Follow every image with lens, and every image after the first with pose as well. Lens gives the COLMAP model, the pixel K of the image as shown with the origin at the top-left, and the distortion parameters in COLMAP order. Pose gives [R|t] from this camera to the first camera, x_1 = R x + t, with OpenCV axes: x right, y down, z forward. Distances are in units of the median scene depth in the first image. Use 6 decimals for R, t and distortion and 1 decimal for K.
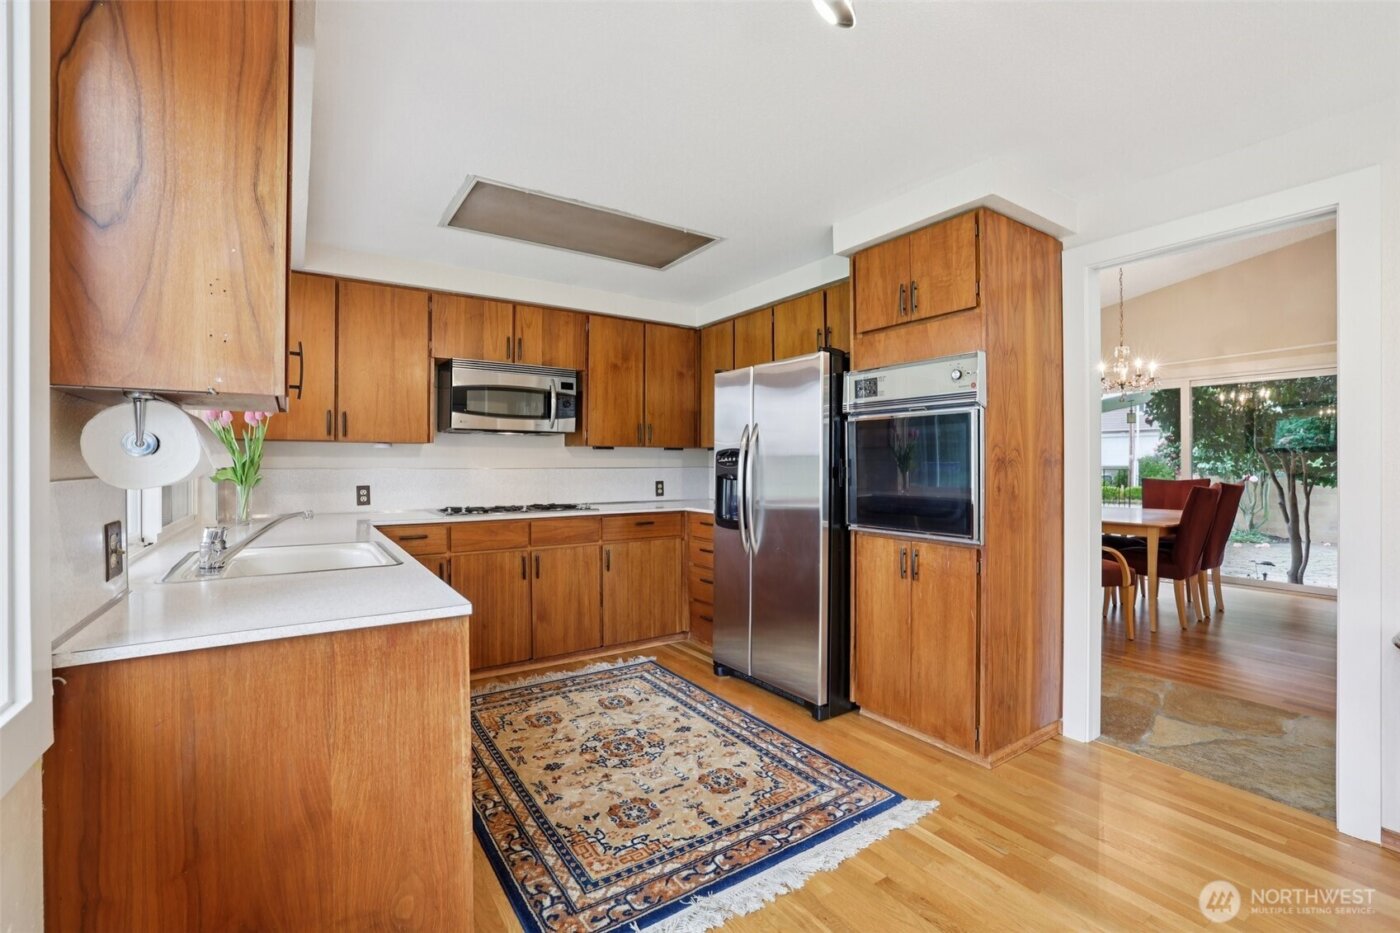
lens RADIAL K [[603.3, 0, 690.9], [0, 603.3, 464.7], [0, 0, 1]] dist [-0.042796, 0.013177]
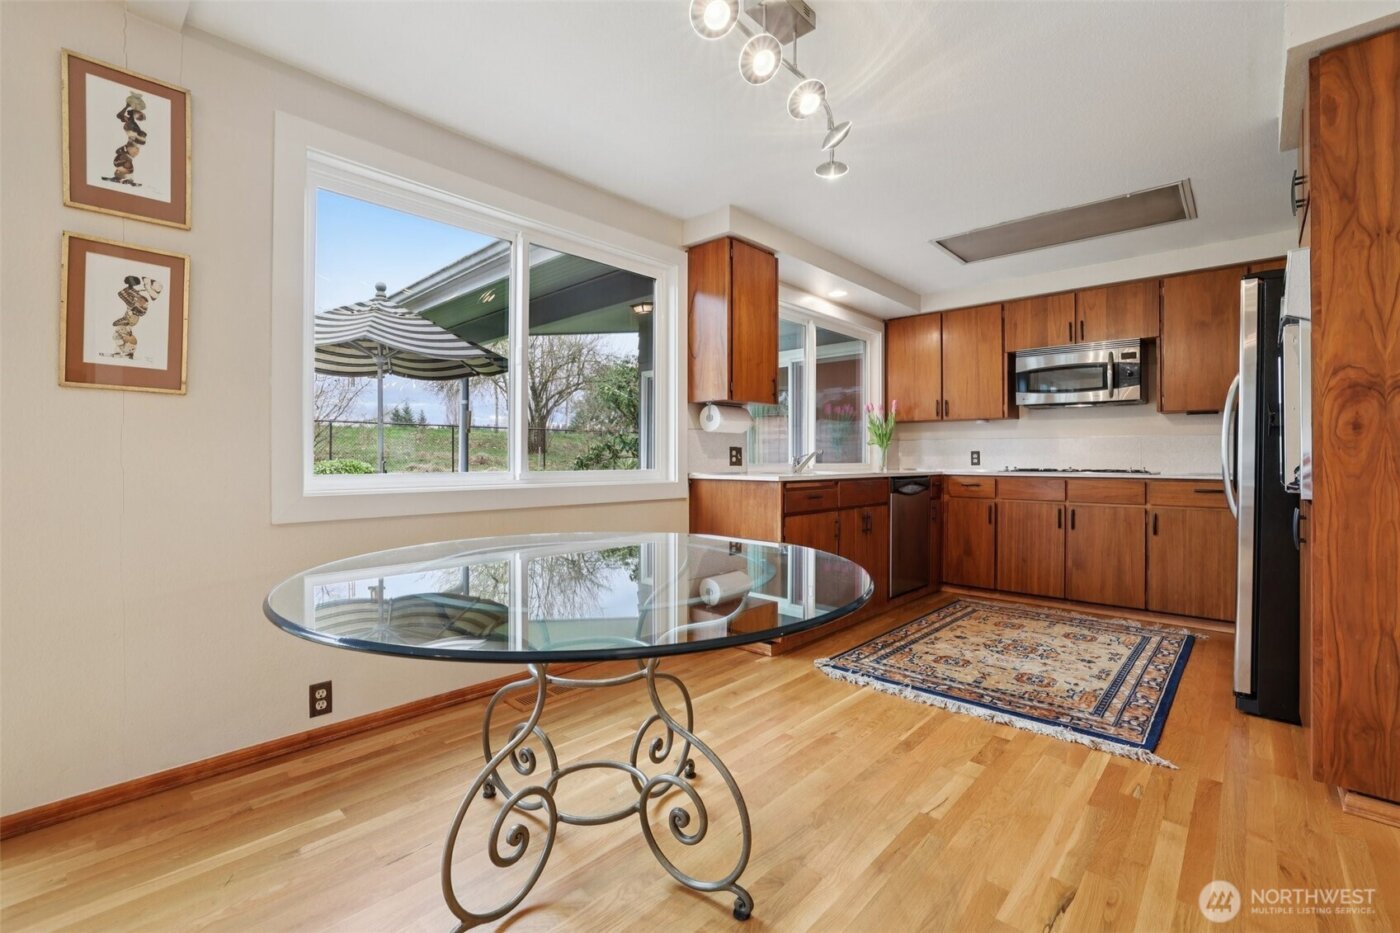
lens RADIAL K [[603.3, 0, 698.2], [0, 603.3, 458.6], [0, 0, 1]] dist [-0.042796, 0.013177]
pose [[0.230906, 0.000788, -0.972976, 0.849283], [-0.003920, 0.999992, -0.000120, 0.069811], [0.972968, 0.003842, 0.230907, 0.049933]]
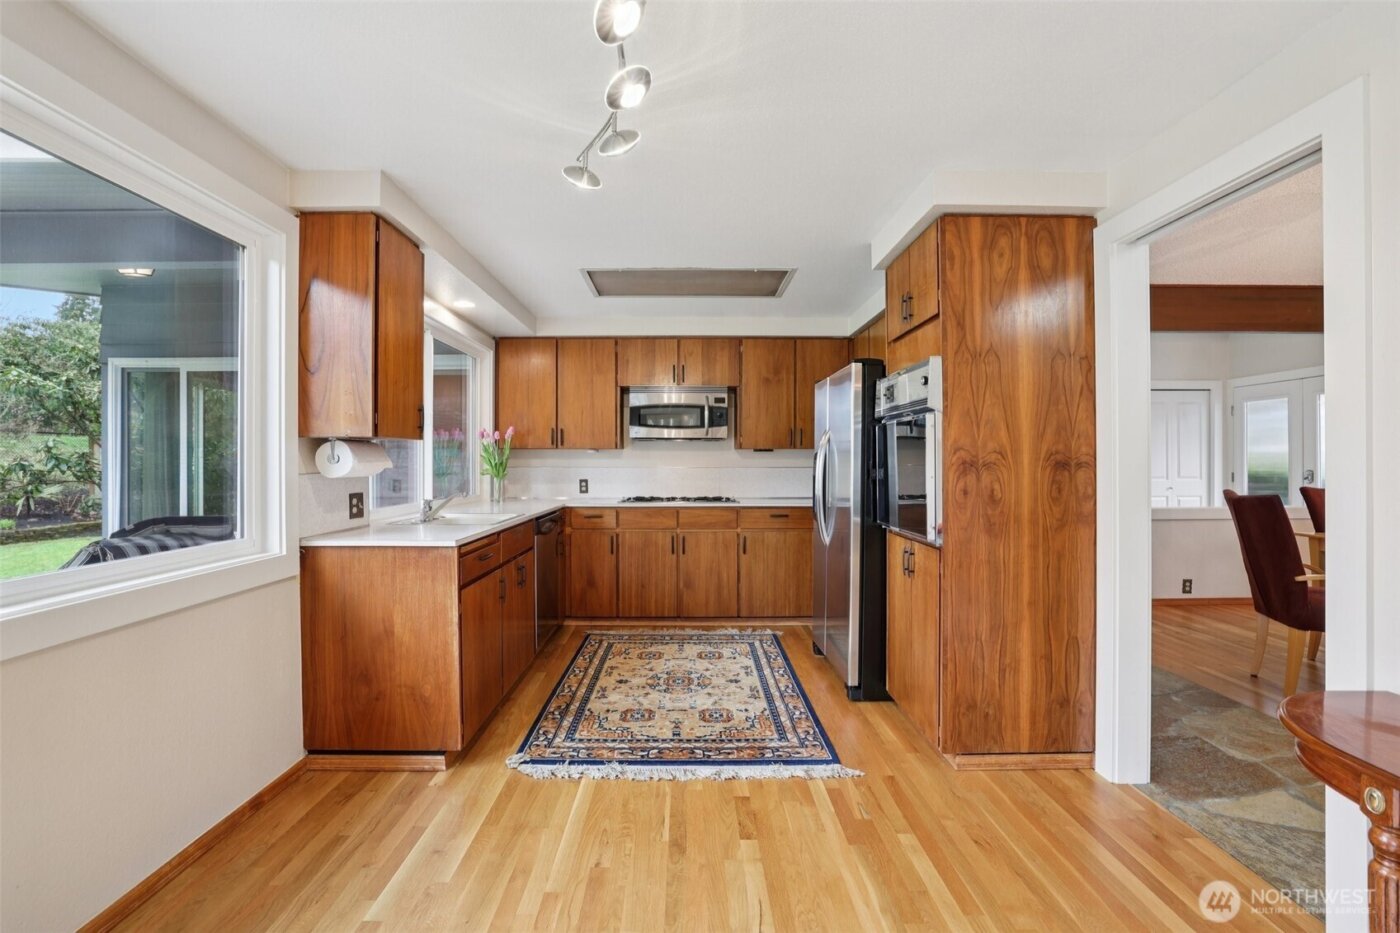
lens RADIAL K [[603.3, 0, 683.9], [0, 603.3, 462.4], [0, 0, 1]] dist [-0.042796, 0.013177]
pose [[0.832230, 0.000720, -0.554430, 0.564340], [-0.000245, 1.000000, 0.000932, -0.008340], [0.554430, -0.000640, 0.832230, -0.079809]]
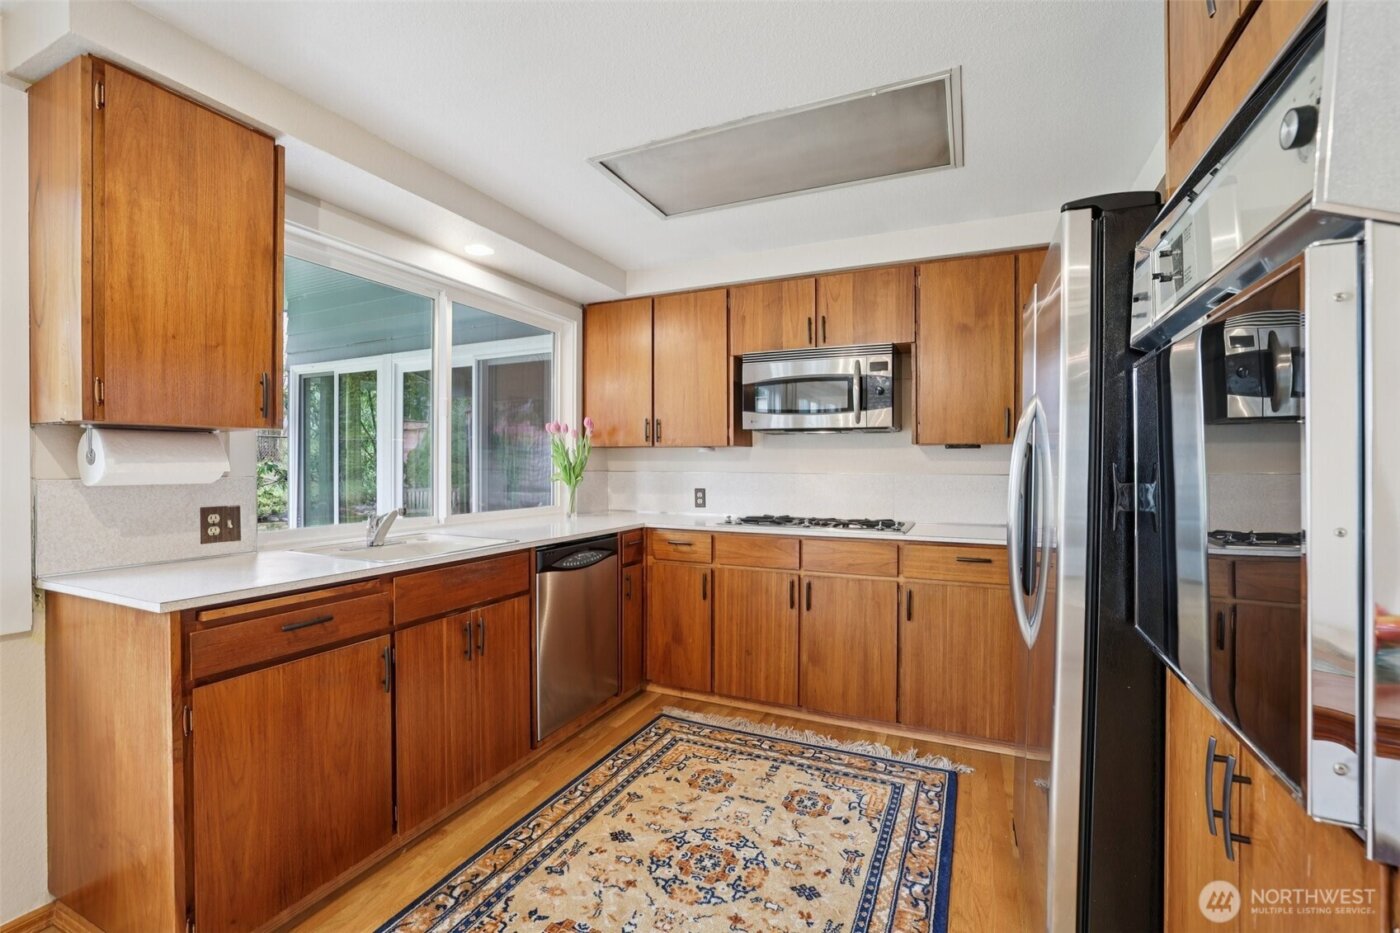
lens RADIAL K [[603.3, 0, 689.7], [0, 603.3, 468.6], [0, 0, 1]] dist [-0.042796, 0.013177]
pose [[0.519218, 0.006091, -0.854620, 0.436793], [-0.003661, 0.999981, 0.004902, -0.006080], [0.854634, 0.000583, 0.519231, 0.550313]]
